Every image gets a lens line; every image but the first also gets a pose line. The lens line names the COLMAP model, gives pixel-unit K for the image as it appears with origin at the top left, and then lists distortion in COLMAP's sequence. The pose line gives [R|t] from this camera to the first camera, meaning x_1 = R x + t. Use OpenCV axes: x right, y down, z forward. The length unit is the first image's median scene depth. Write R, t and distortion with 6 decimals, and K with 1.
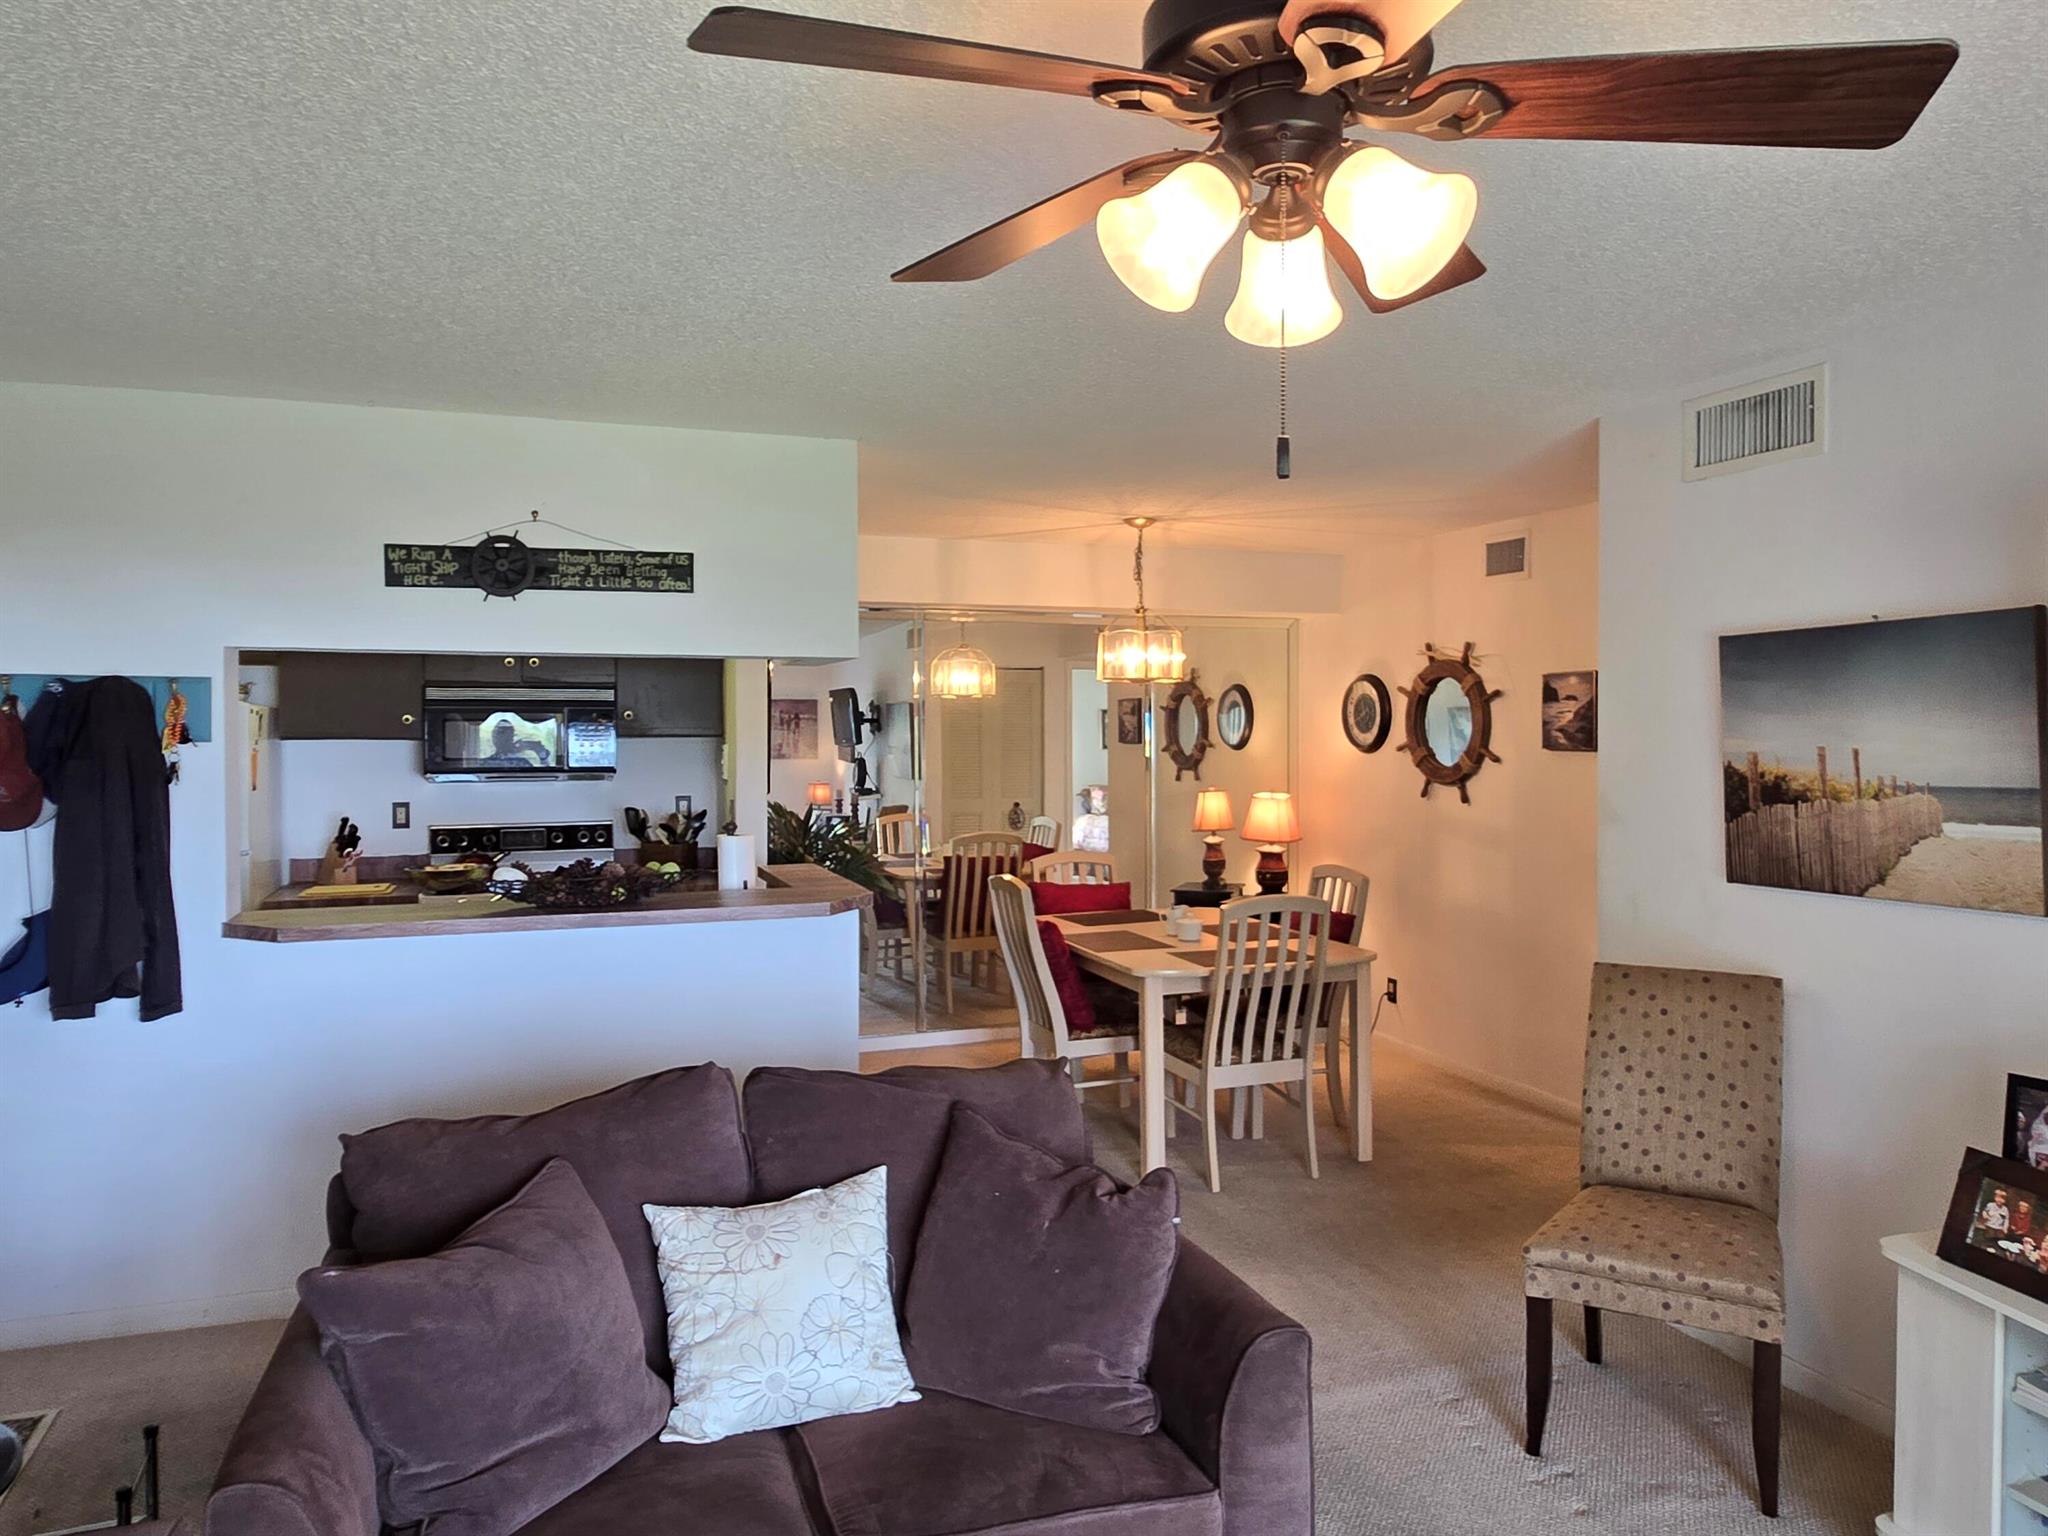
lens RADIAL K [[1389.9, 0, 1011.6], [0, 1389.9, 743.8], [0, 0, 1]] dist [-0.007857, 0.002300]
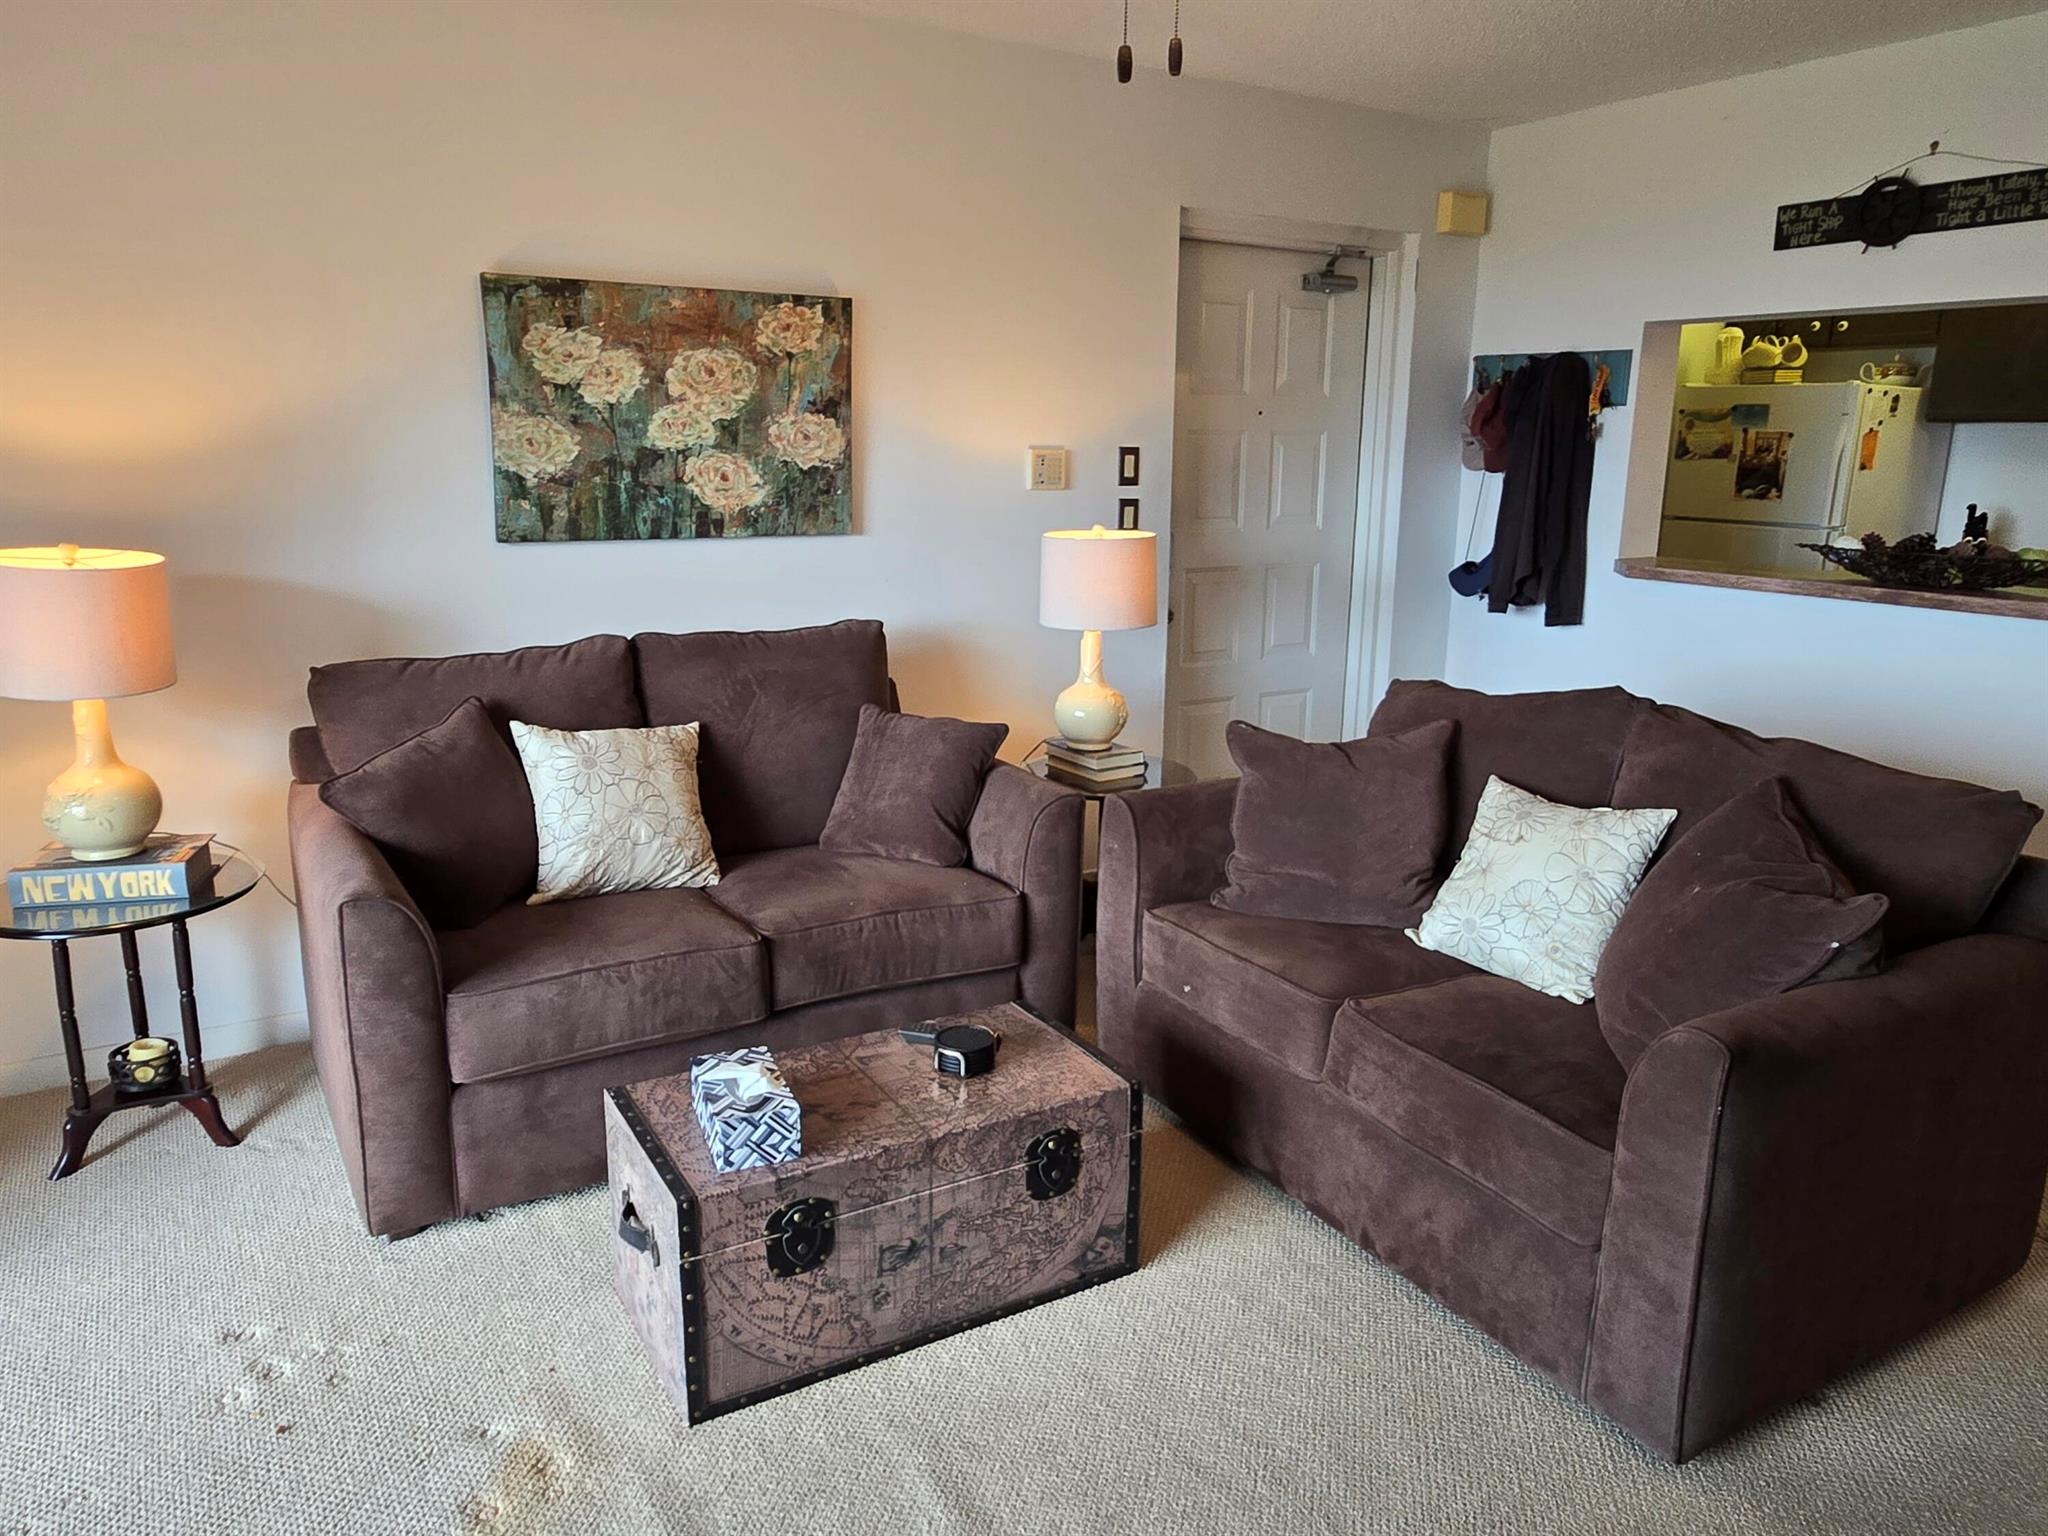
lens RADIAL K [[1389.9, 0, 1011.6], [0, 1389.9, 743.8], [0, 0, 1]] dist [-0.007857, 0.002300]
pose [[0.204560, 0.215347, -0.954872, 0.394890], [-0.023071, 0.976290, 0.215235, 0.029106], [0.978582, -0.021998, 0.204678, 0.175880]]
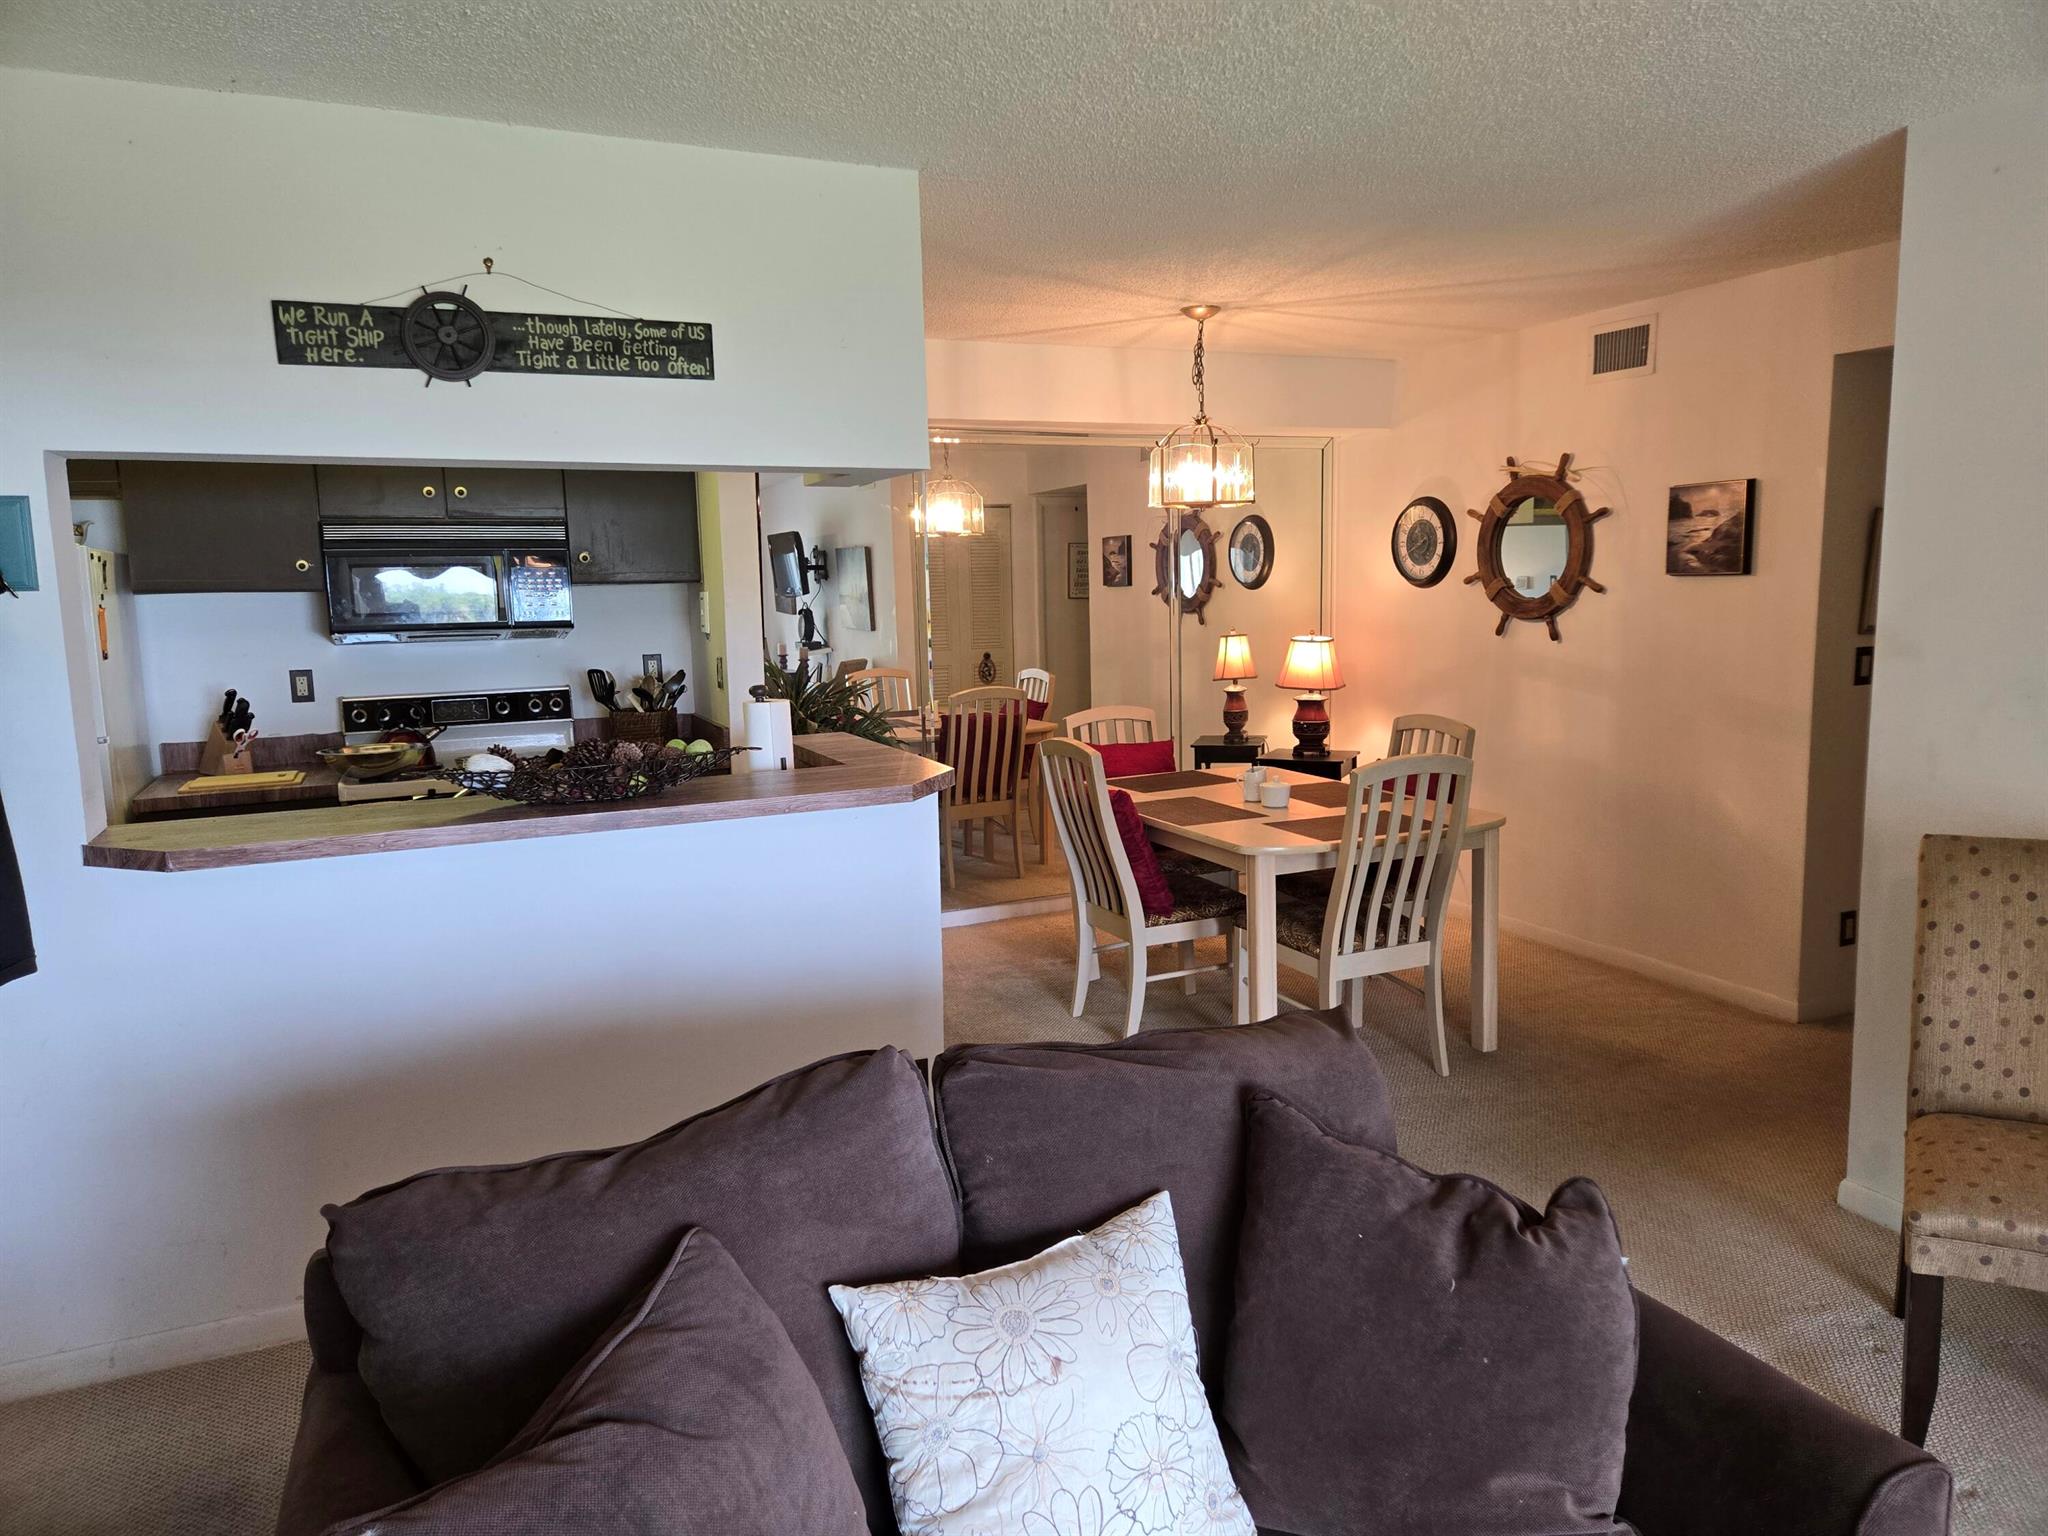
lens RADIAL K [[1370.5, 0, 1026.8], [0, 1370.5, 760.5], [0, 0, 1]] dist [0.071913, -0.064209]
pose [[0.995955, -0.031281, 0.084233, -0.110604], [0.020946, 0.992444, 0.120900, 0.006849], [-0.087379, -0.118646, 0.989084, 0.193304]]
